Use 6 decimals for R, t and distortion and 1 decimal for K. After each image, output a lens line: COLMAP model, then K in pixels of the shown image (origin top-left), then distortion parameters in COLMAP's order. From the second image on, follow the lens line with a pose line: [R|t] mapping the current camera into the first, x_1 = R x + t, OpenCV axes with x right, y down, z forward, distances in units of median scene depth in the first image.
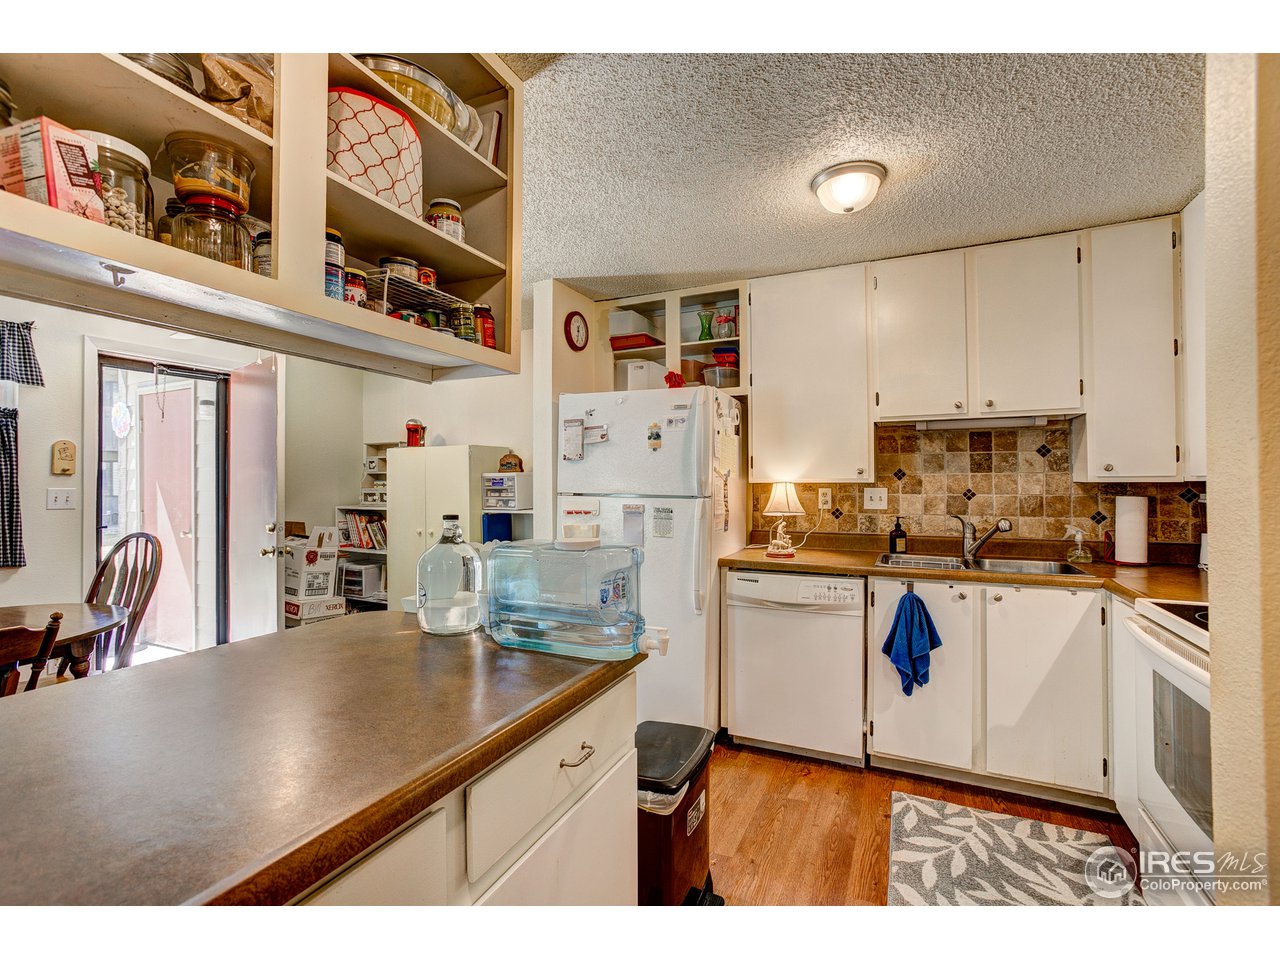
lens RADIAL K [[571.9, 0, 634.2], [0, 571.9, 472.9], [0, 0, 1]] dist [-0.081790, 0.039795]
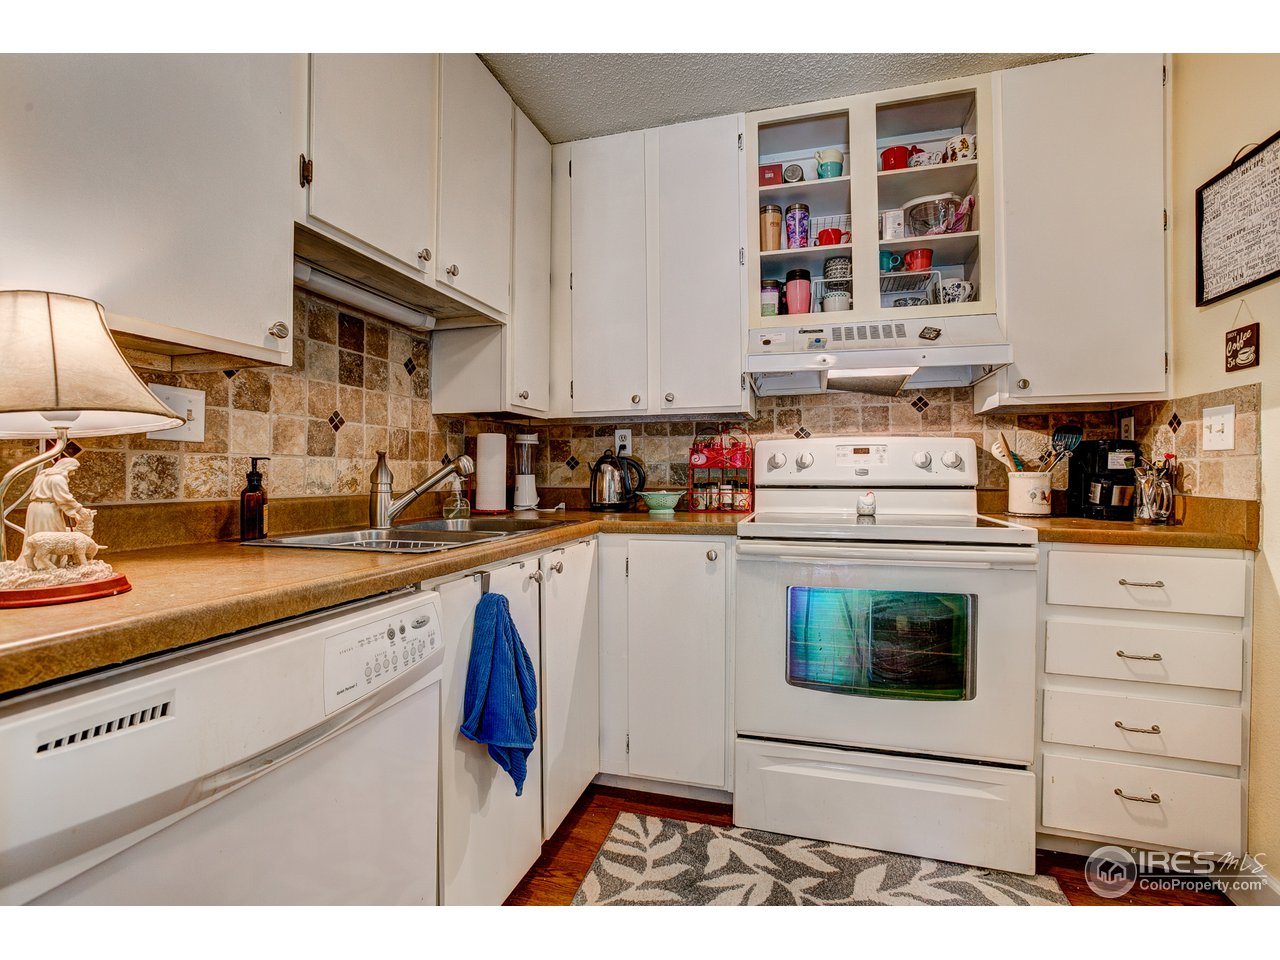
lens RADIAL K [[571.9, 0, 634.2], [0, 571.9, 472.9], [0, 0, 1]] dist [-0.081790, 0.039795]
pose [[-0.151718, 0.001791, 0.988422, -0.013138], [-0.017458, 0.999838, -0.004492, 0.094255], [-0.988270, -0.017938, -0.151662, 0.827664]]
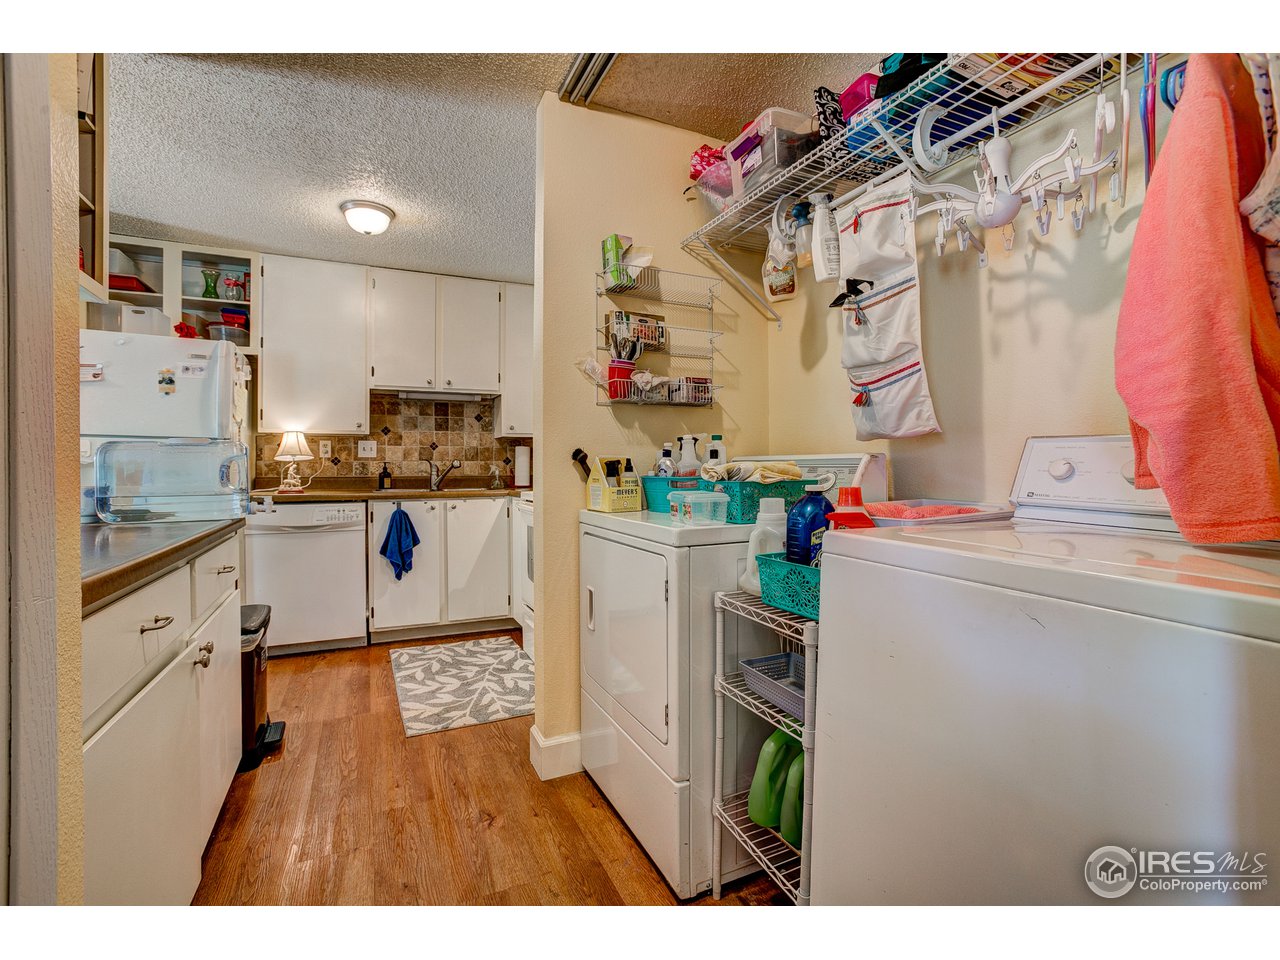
lens RADIAL K [[556.8, 0, 590.8], [0, 556.8, 465.9], [0, 0, 1]] dist [0.000730, 0.000190]
pose [[0.666607, -0.001743, 0.745408, -0.208899], [-0.008770, 0.999910, 0.010180, 0.075123], [-0.745358, -0.013323, 0.666531, -0.269986]]
